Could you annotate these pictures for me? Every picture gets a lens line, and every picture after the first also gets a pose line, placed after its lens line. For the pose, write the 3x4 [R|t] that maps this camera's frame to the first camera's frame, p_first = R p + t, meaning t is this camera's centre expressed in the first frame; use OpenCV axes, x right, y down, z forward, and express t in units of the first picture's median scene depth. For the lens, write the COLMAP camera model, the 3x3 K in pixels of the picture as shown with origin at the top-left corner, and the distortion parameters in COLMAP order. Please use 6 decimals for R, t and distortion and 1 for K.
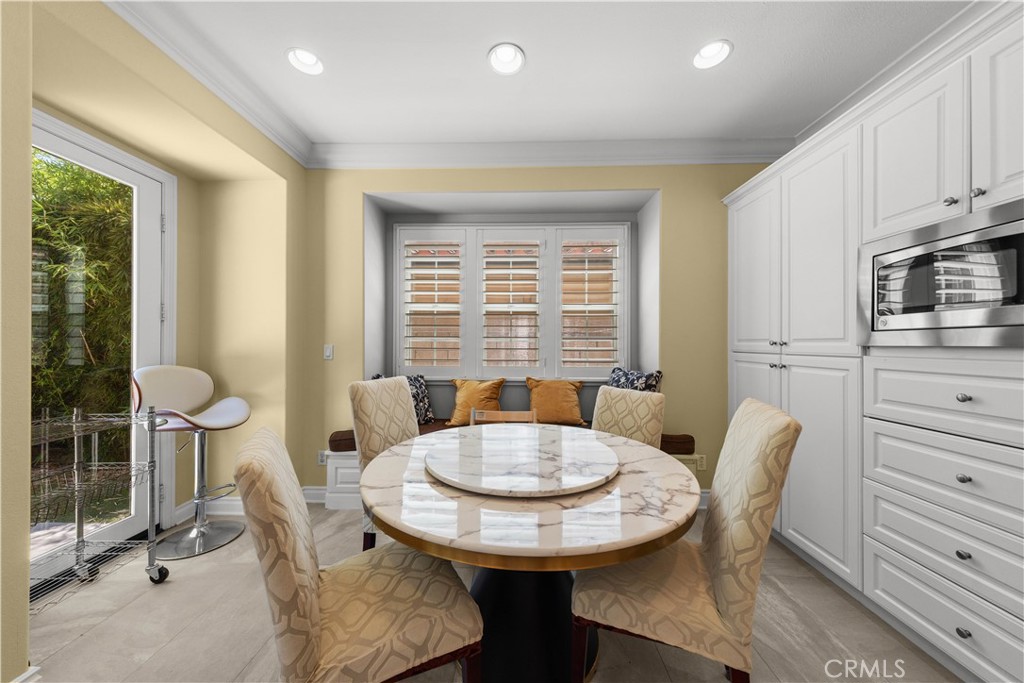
lens RADIAL K [[341.3, 0, 511.1], [0, 341.3, 348.0], [0, 0, 1]] dist [0.023384, -0.006784]
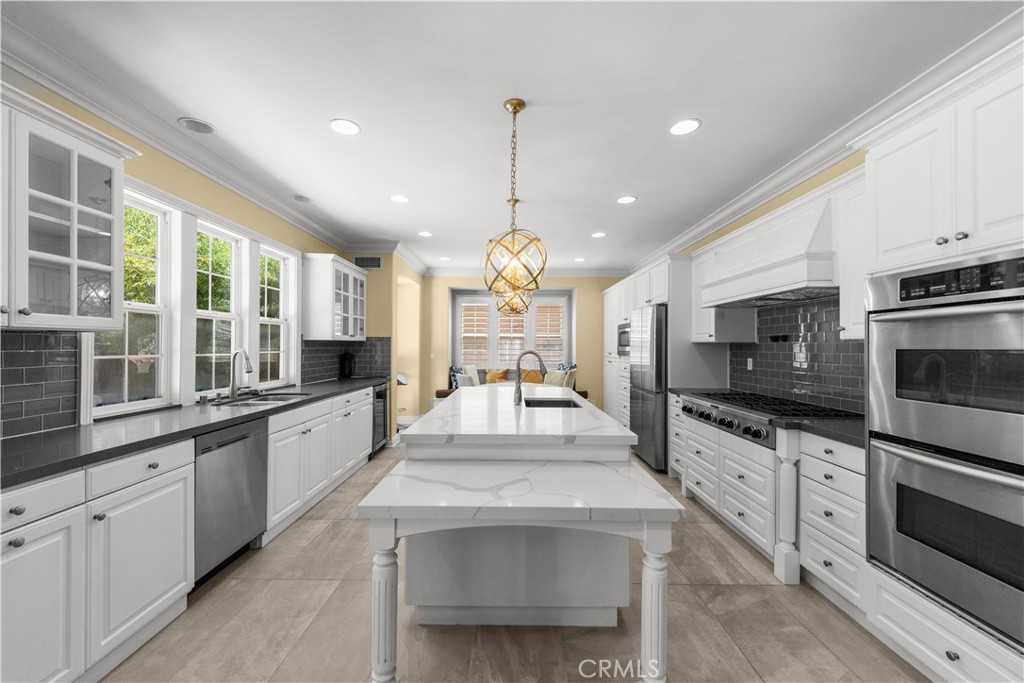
lens RADIAL K [[401.1, 0, 507.0], [0, 401.1, 344.0], [0, 0, 1]] dist [0.012268, -0.000059]
pose [[0.999994, 0.001958, 0.002760, -0.035739], [-0.001912, 0.999864, -0.016405, -0.024103], [-0.002792, 0.016400, 0.999862, -1.513865]]
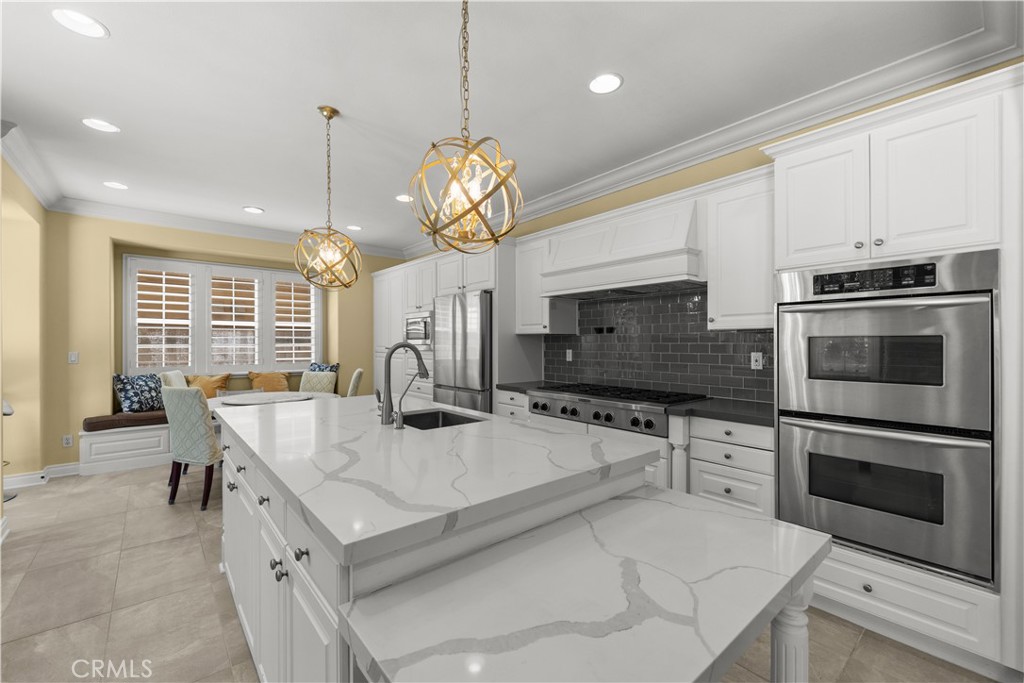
lens RADIAL K [[423.9, 0, 510.1], [0, 423.9, 344.3], [0, 0, 1]] dist [0.009600, -0.000617]
pose [[0.757097, -0.006640, 0.653269, -0.304622], [0.009987, 0.999949, -0.001410, -0.018813], [-0.653227, 0.007592, 0.757124, -1.145700]]
